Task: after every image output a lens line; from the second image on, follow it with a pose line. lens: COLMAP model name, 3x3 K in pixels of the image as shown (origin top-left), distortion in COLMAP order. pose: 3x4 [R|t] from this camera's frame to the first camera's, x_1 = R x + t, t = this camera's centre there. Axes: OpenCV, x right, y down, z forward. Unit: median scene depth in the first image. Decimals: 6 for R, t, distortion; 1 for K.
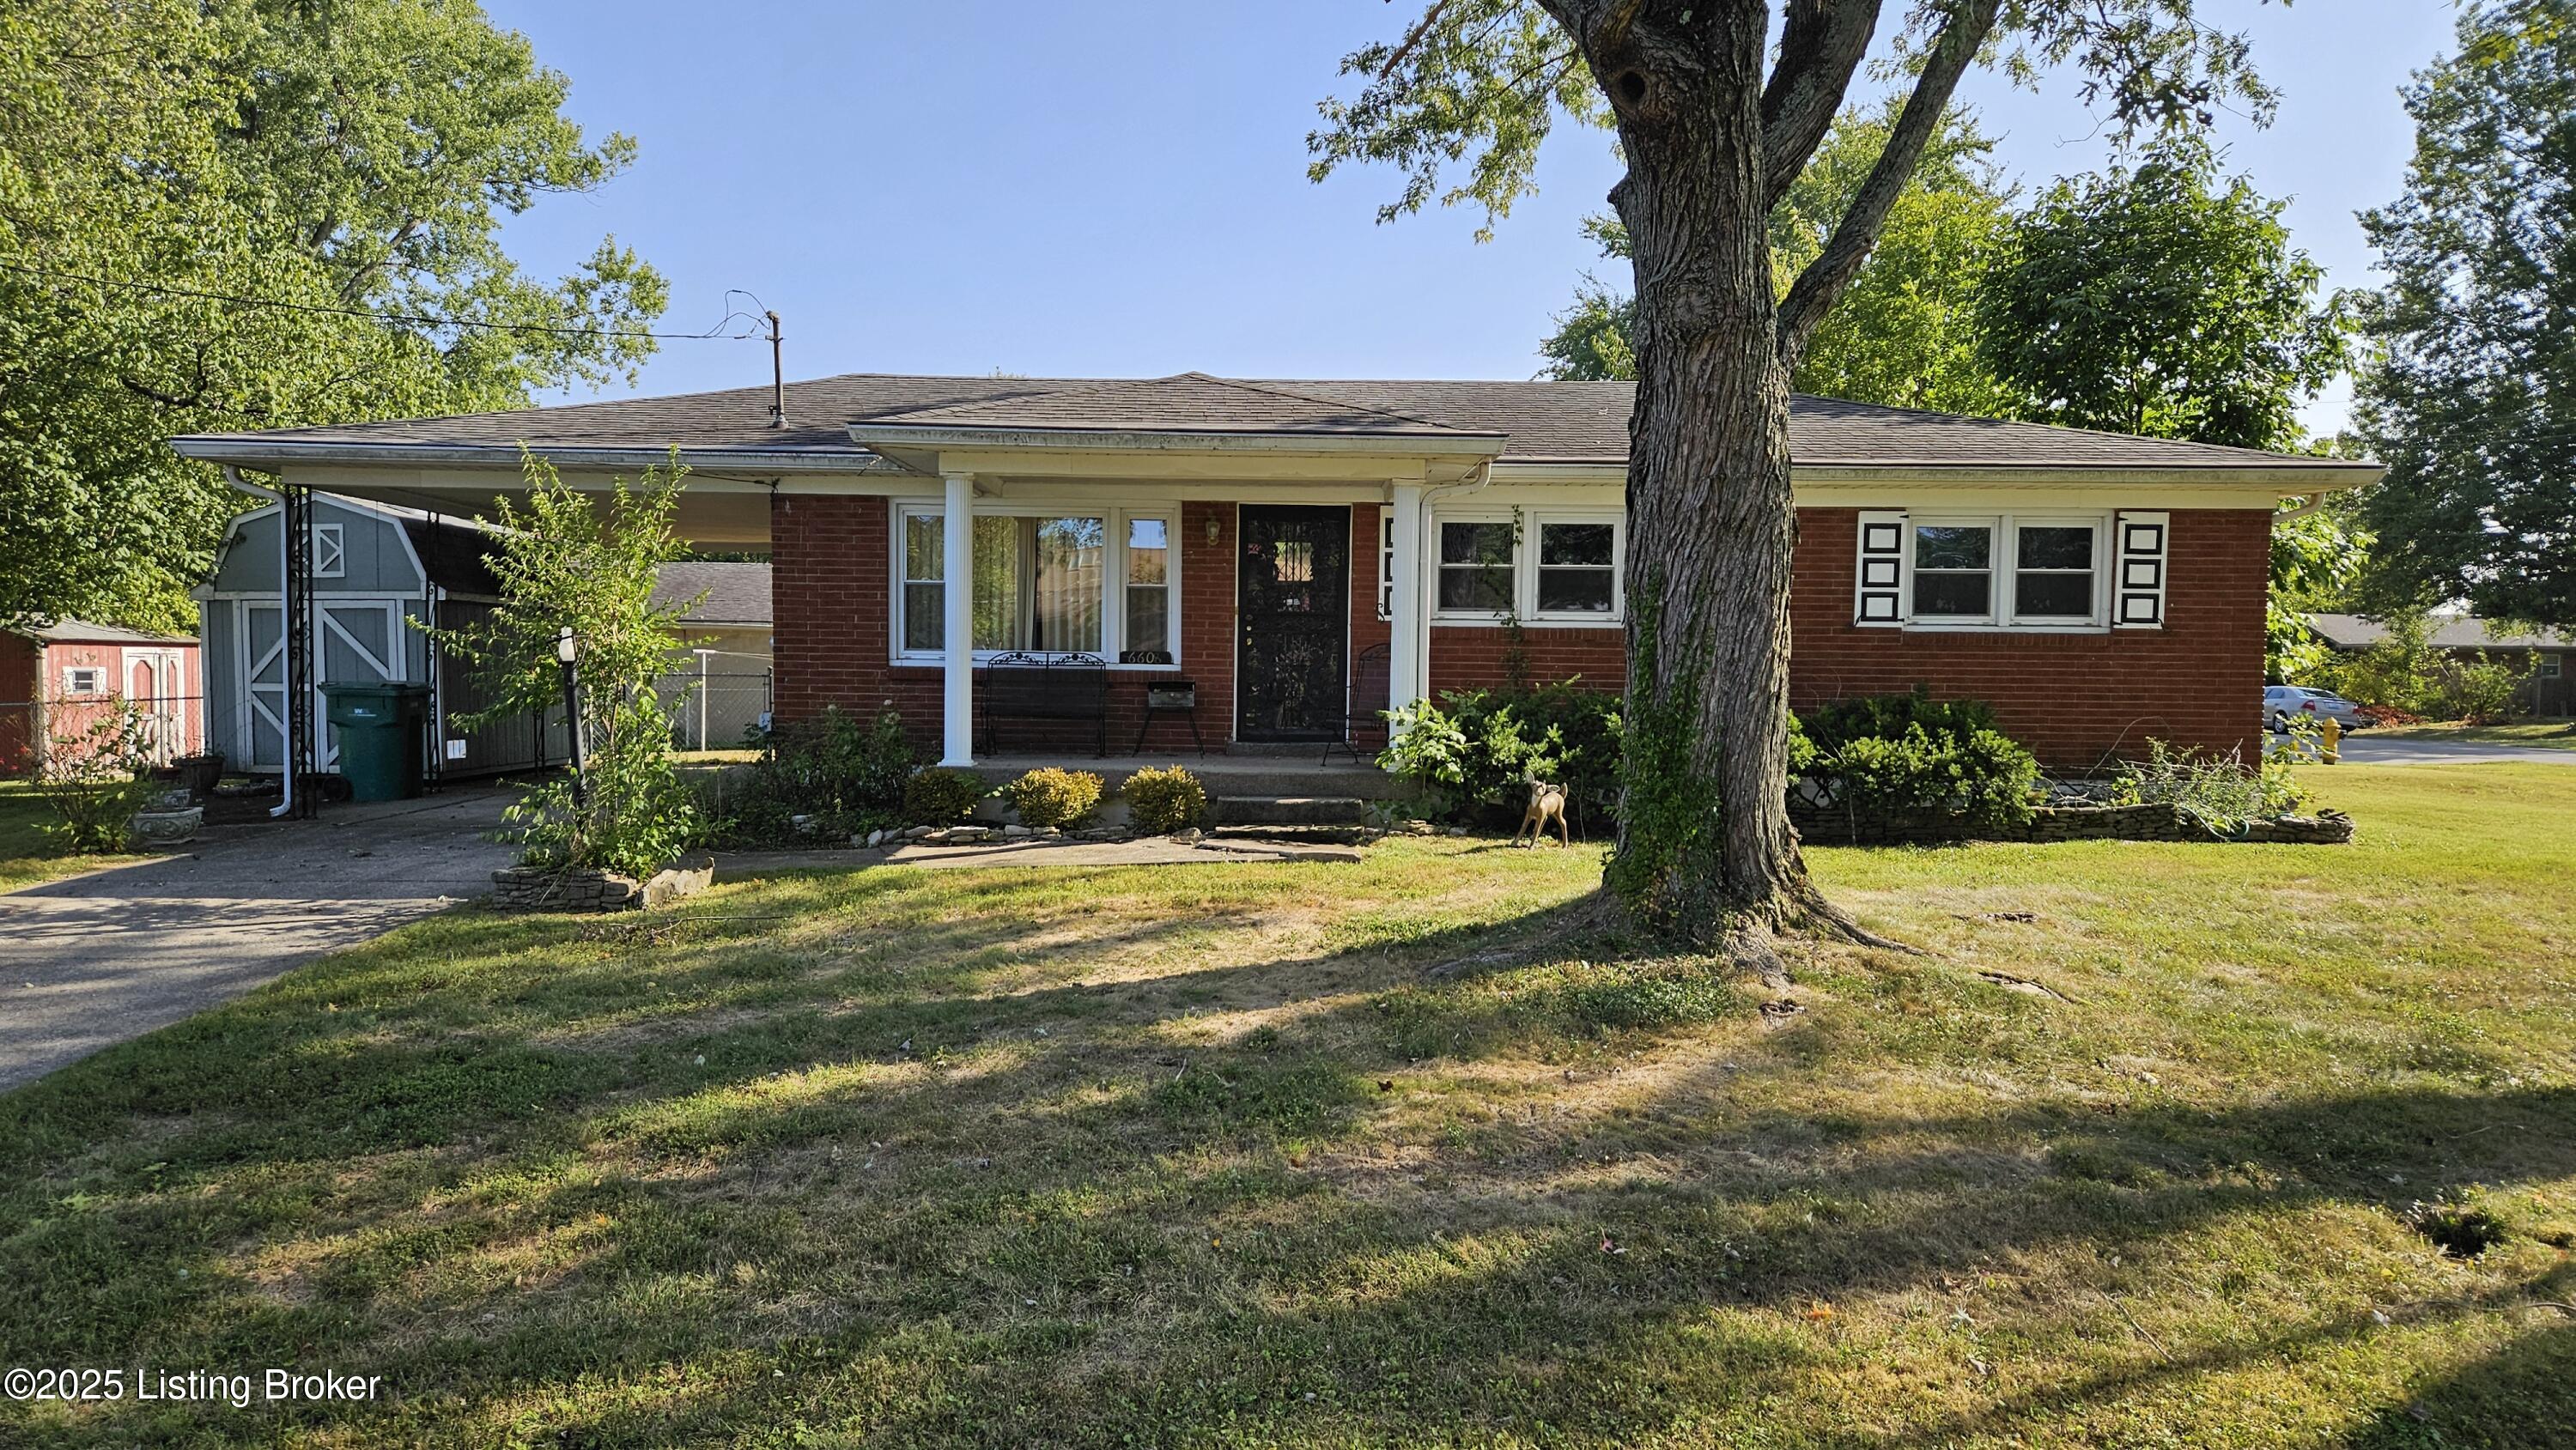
lens RADIAL K [[1751.1, 0, 1283.4], [0, 1751.1, 743.2], [0, 0, 1]] dist [0.063014, -0.017504]
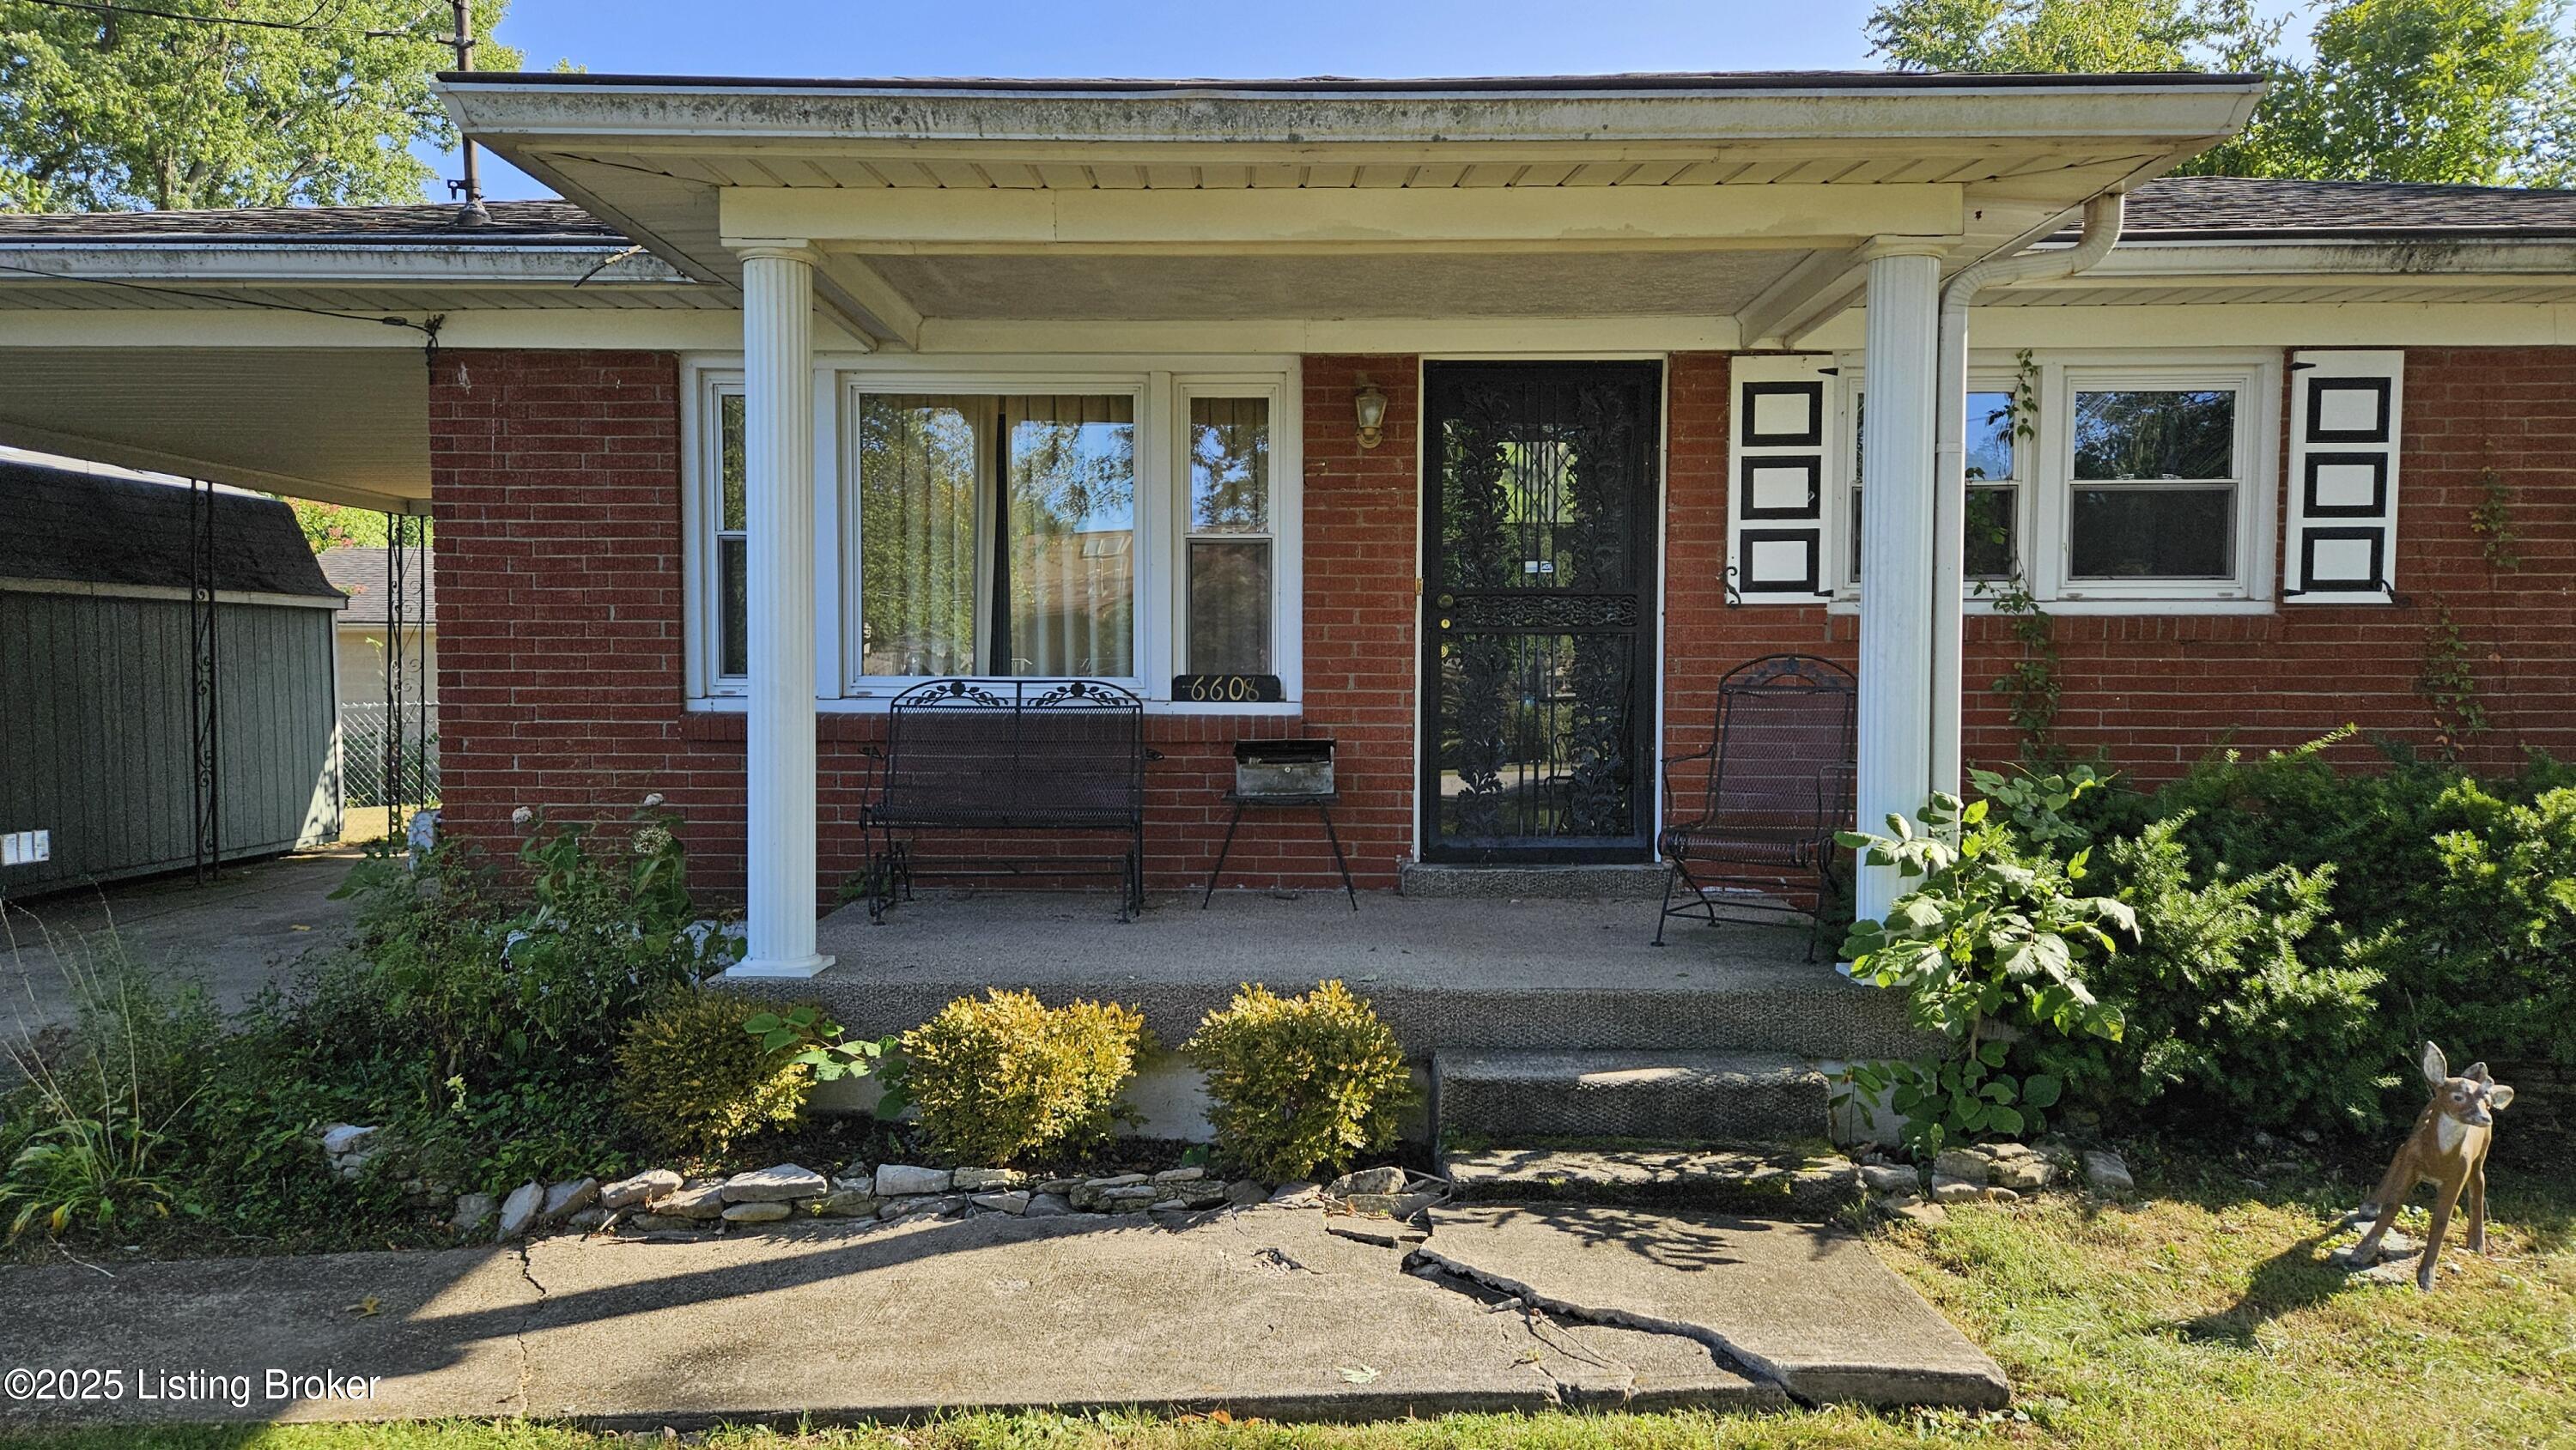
lens RADIAL K [[1751.1, 0, 1267.9], [0, 1751.1, 725.1], [0, 0, 1]] dist [0.063014, -0.017504]
pose [[0.999603, -0.008861, -0.026735, -0.054874], [0.008686, 0.999940, -0.006649, -0.035498], [0.026793, 0.006414, 0.999620, 0.526038]]
